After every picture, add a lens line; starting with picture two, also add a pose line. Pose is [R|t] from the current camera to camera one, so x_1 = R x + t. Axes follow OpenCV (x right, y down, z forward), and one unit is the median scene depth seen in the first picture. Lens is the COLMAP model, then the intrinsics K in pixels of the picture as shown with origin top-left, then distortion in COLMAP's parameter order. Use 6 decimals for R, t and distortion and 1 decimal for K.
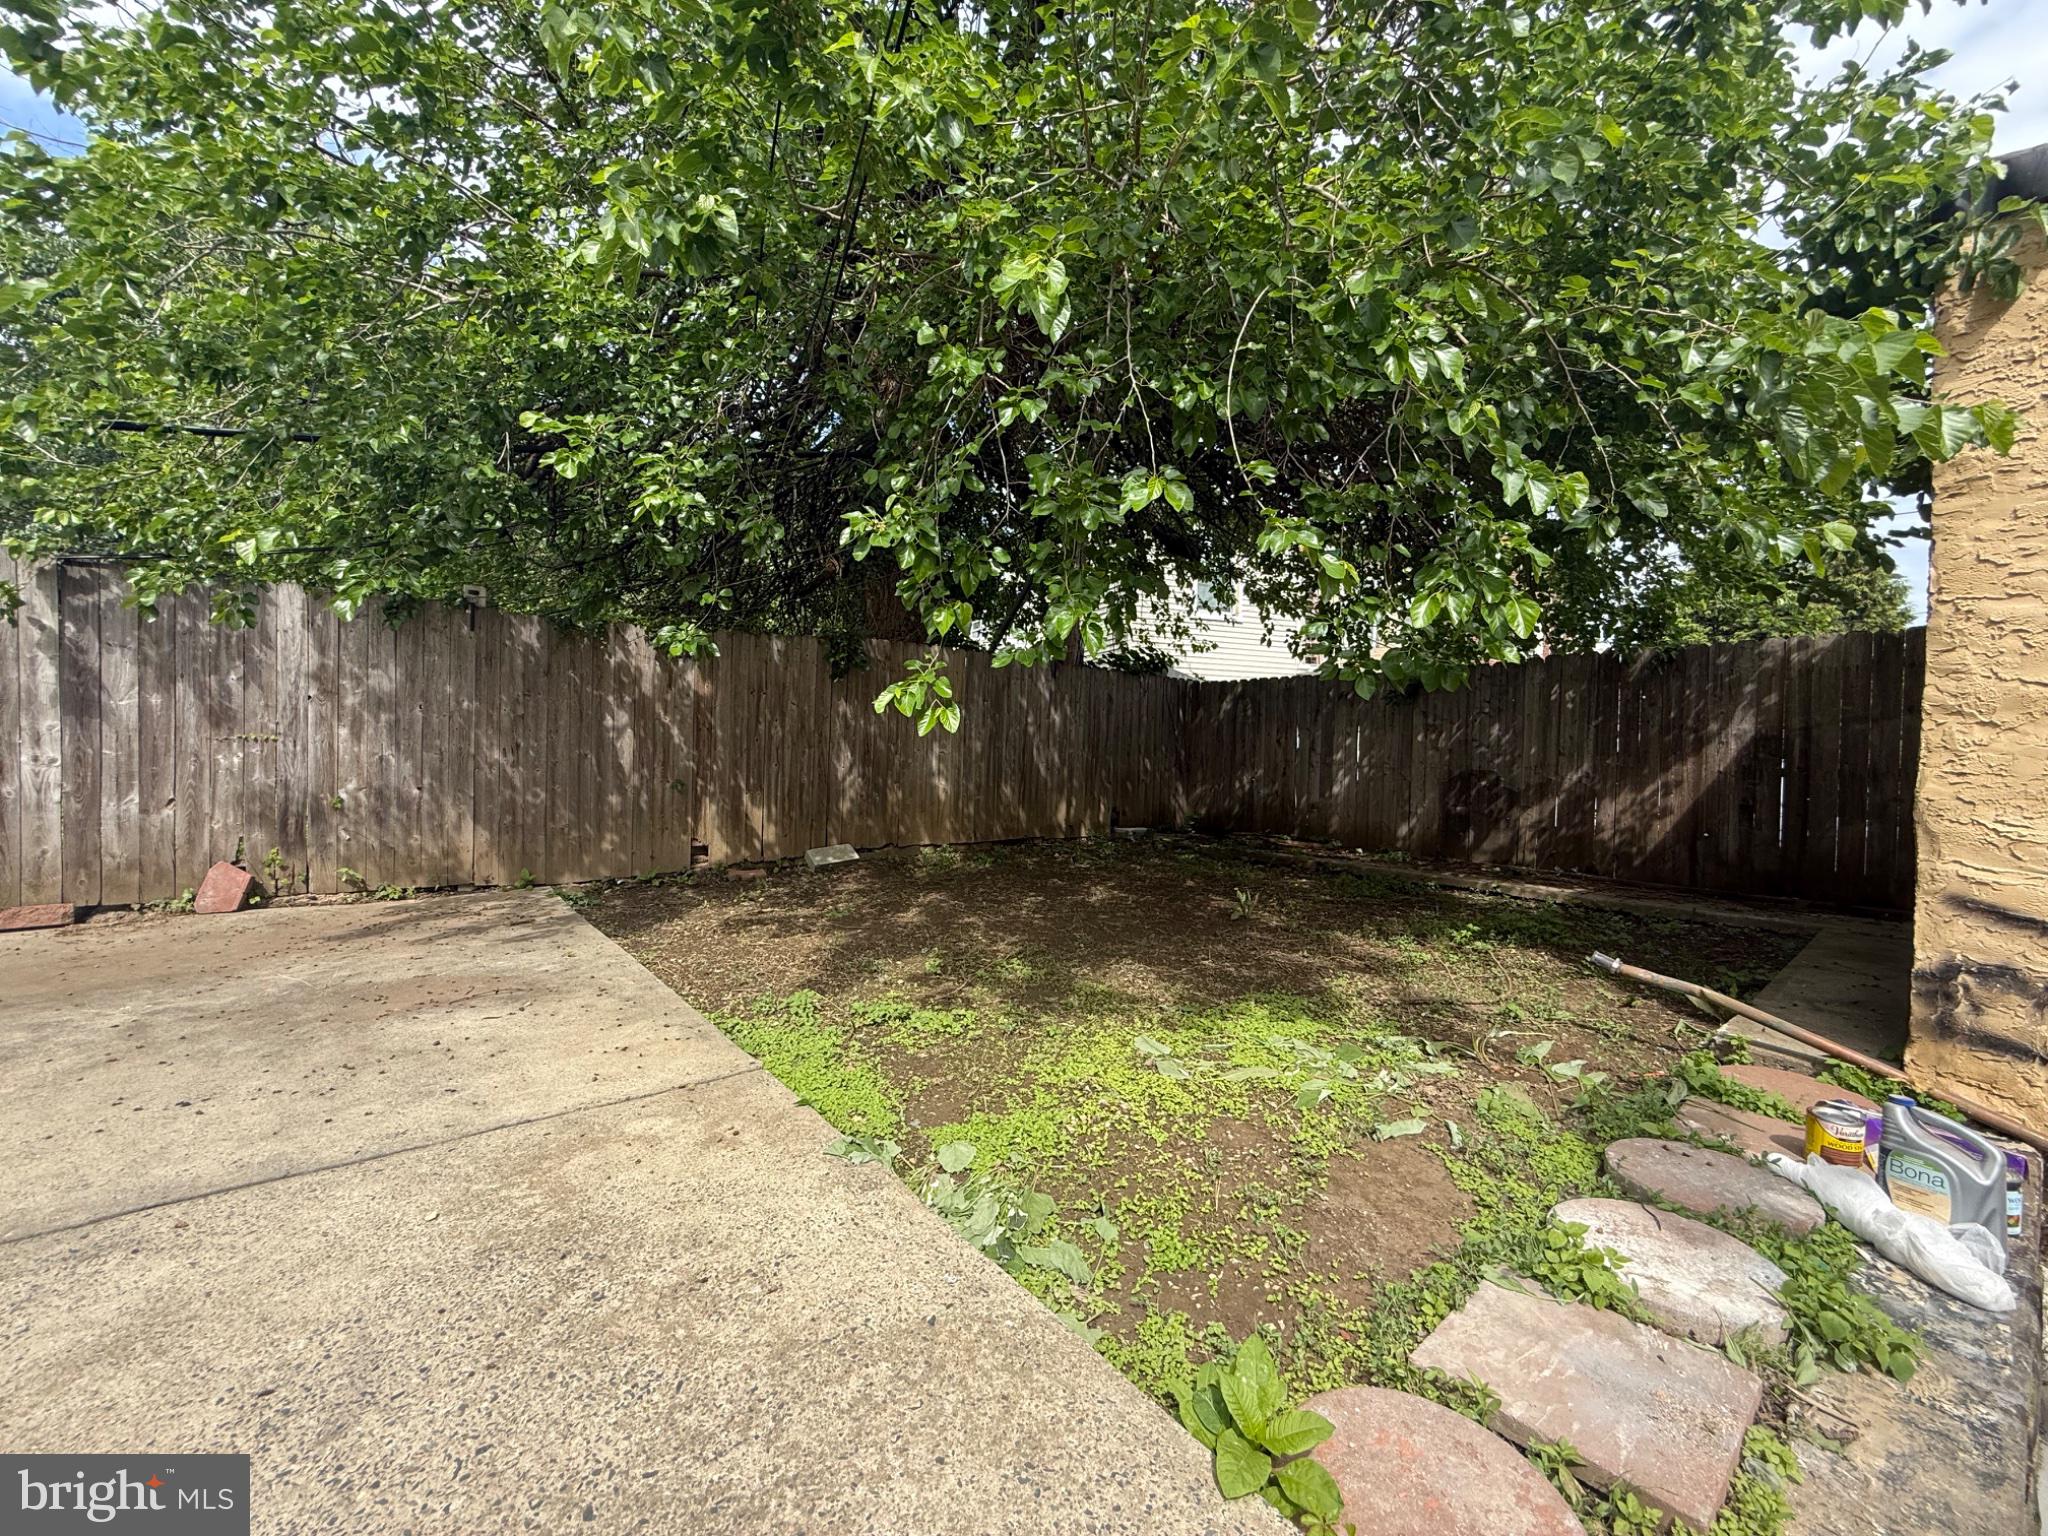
lens RADIAL K [[818.0, 0, 1017.9], [0, 818.0, 772.7], [0, 0, 1]] dist [-0.000056, -0.000194]
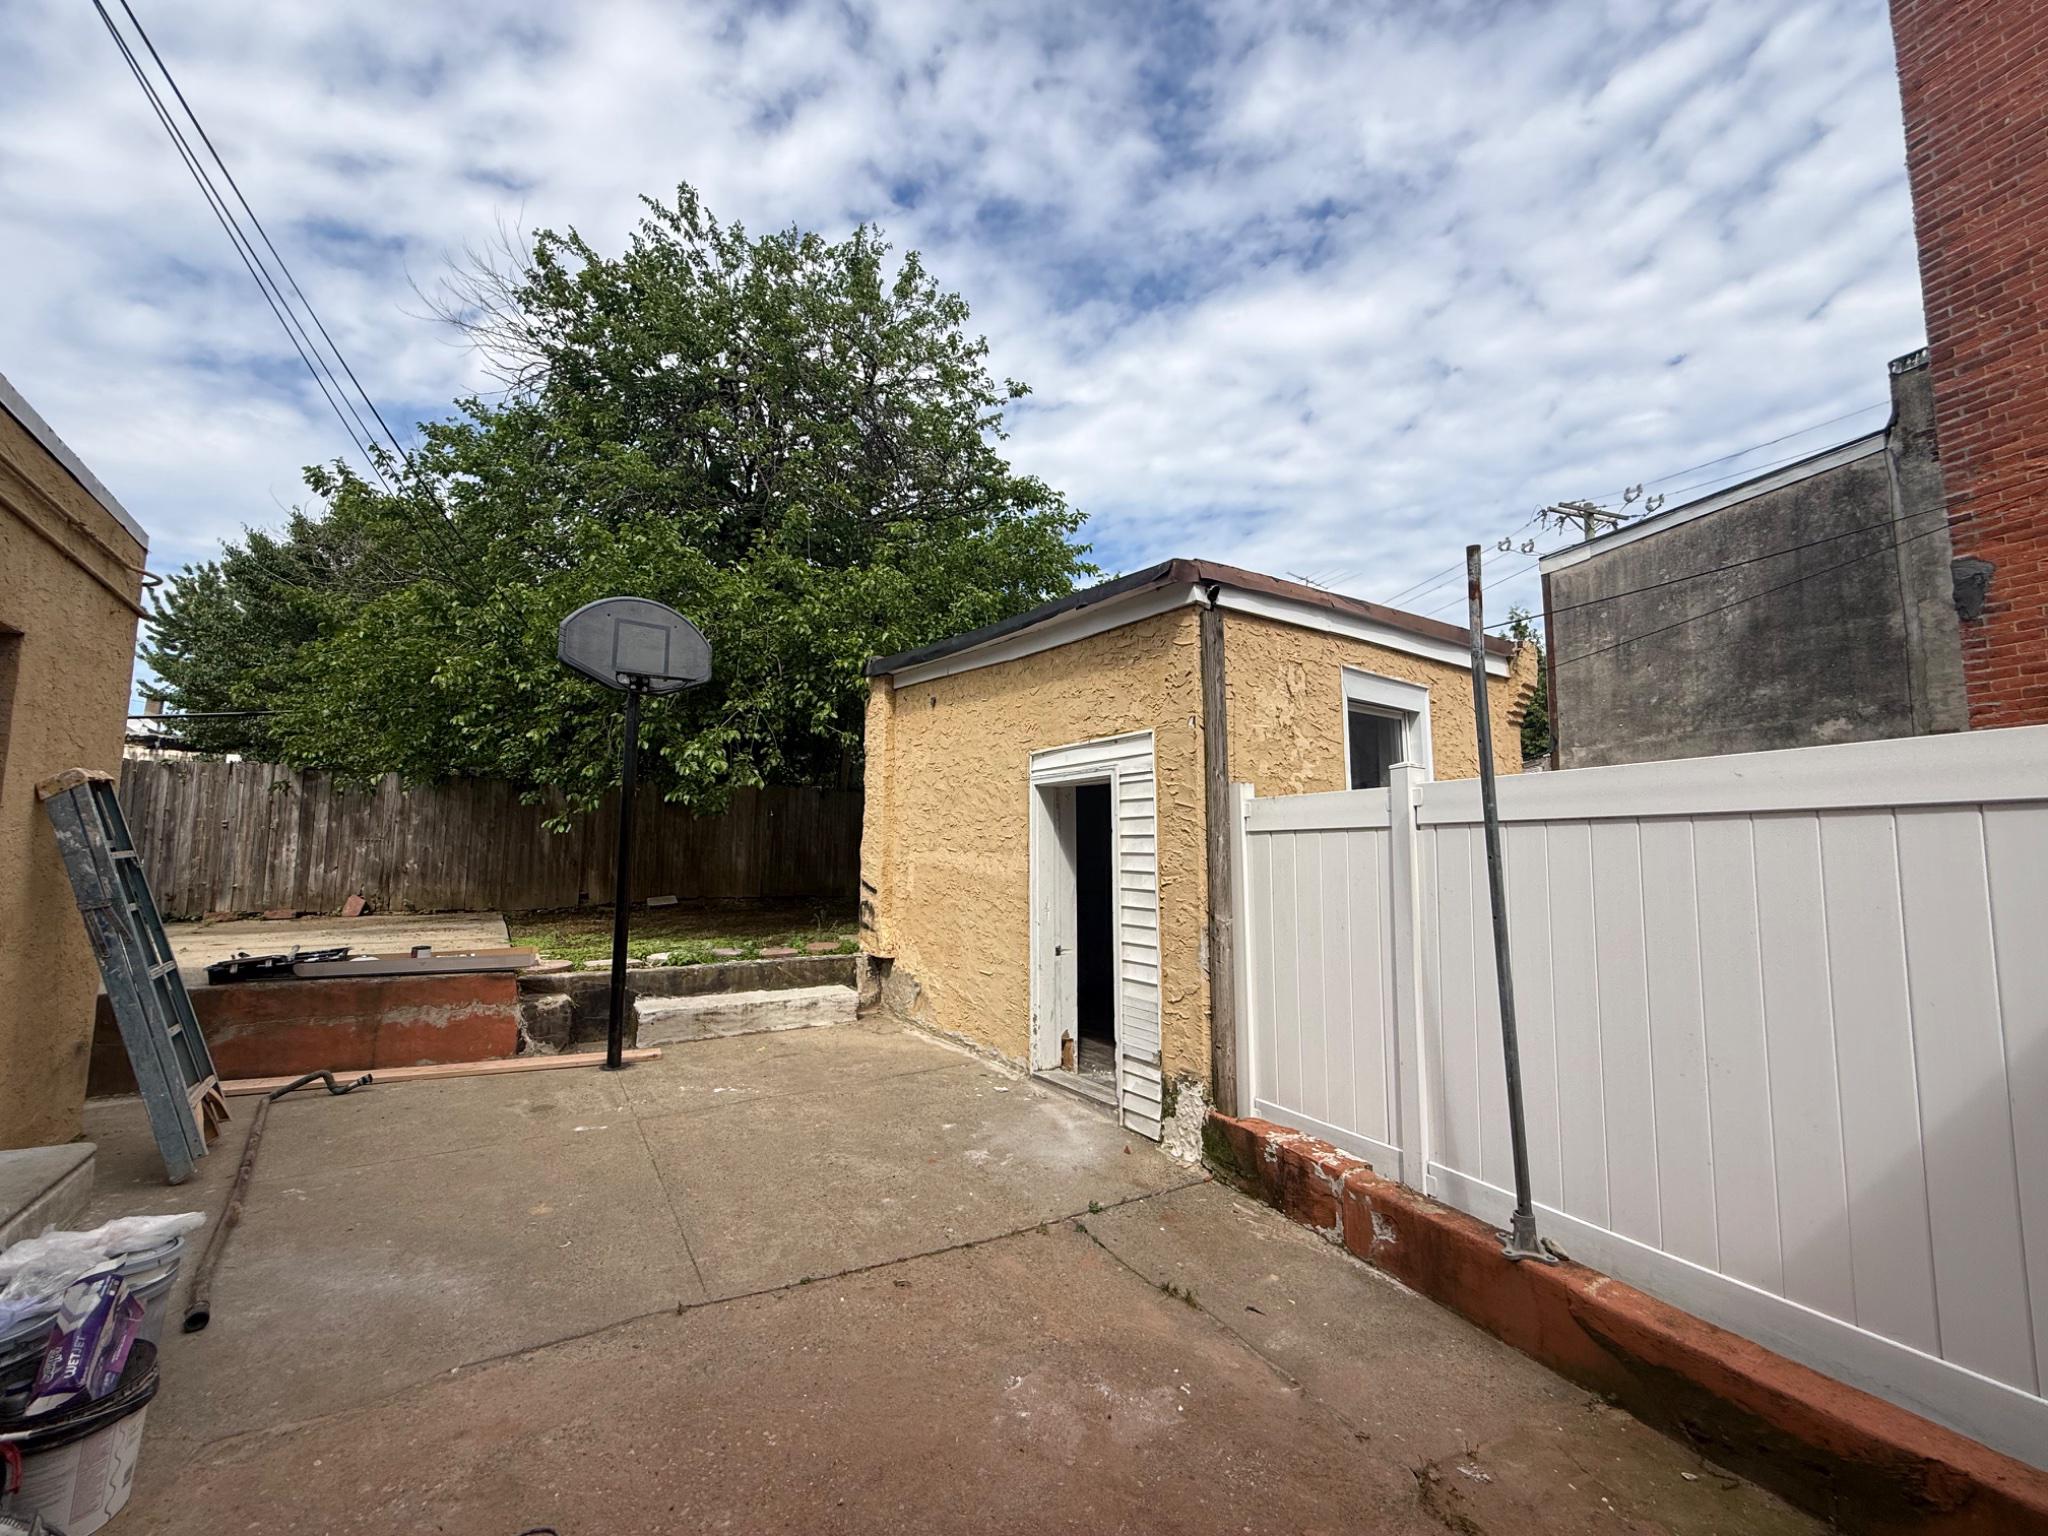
lens RADIAL K [[824.9, 0, 1018.3], [0, 824.9, 771.1], [0, 0, 1]] dist [0.000701, -0.000137]
pose [[0.995286, -0.020127, -0.094875, 1.102285], [0.009001, 0.993176, -0.116275, 0.051412], [0.096568, 0.114873, 0.988675, -1.143692]]
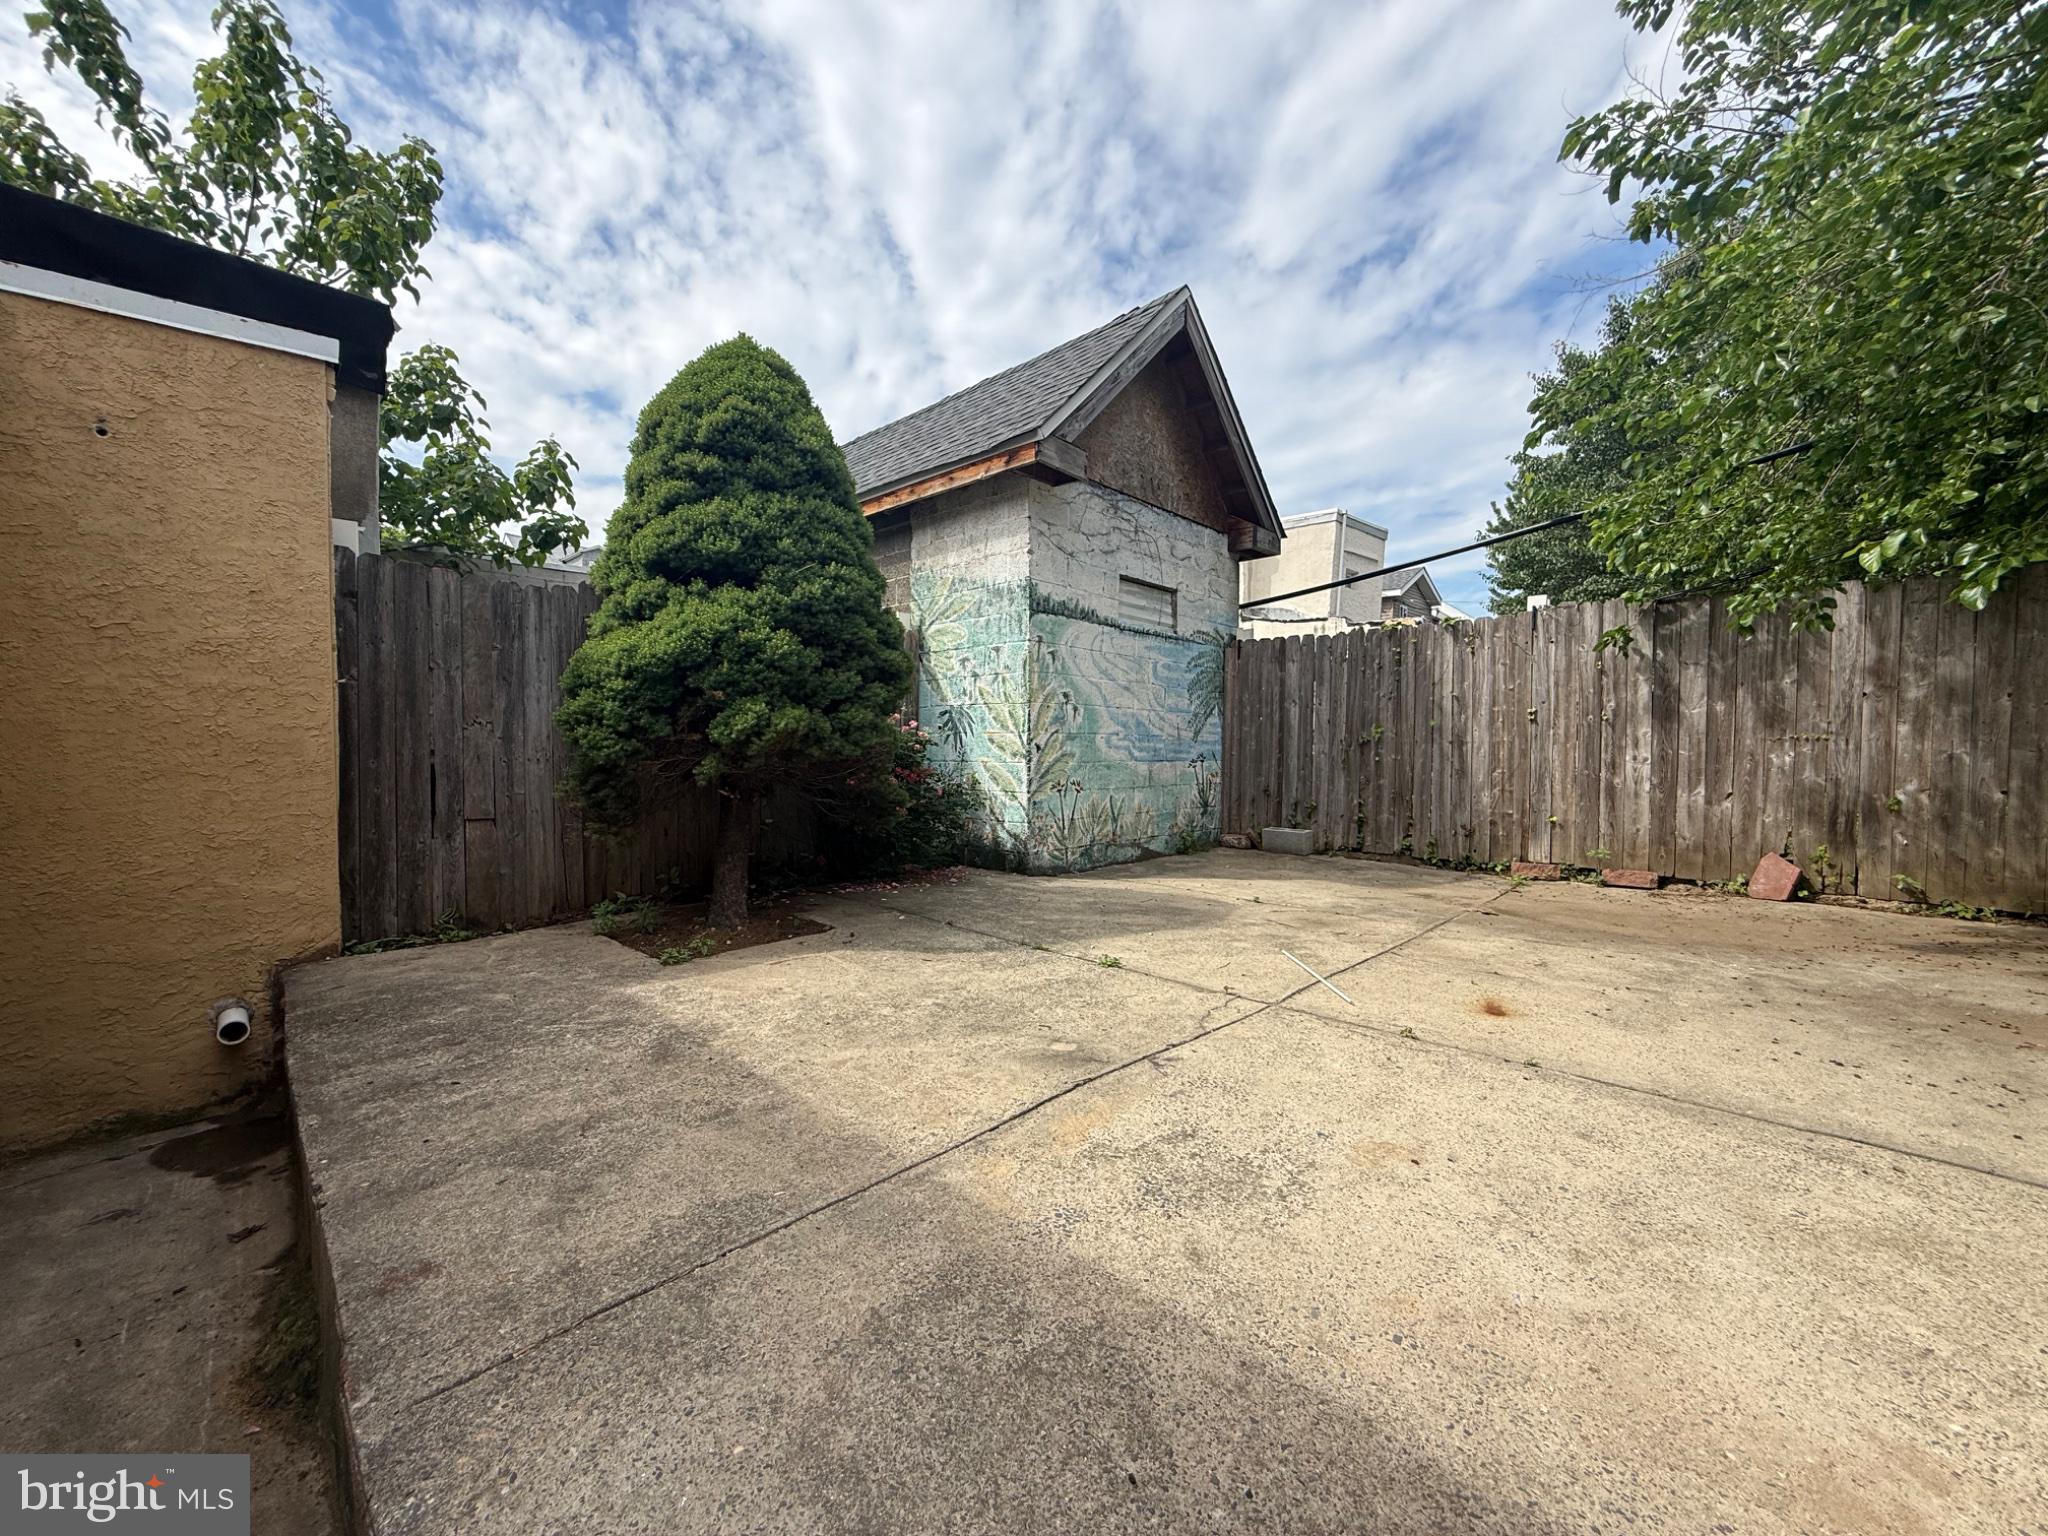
lens RADIAL K [[818.0, 0, 1017.9], [0, 818.0, 772.7], [0, 0, 1]] dist [-0.000056, -0.000194]
pose [[0.109324, 0.016225, -0.993874, -0.010832], [-0.013402, 0.999800, 0.014848, 0.000076], [0.993916, 0.011696, 0.109520, -0.110821]]
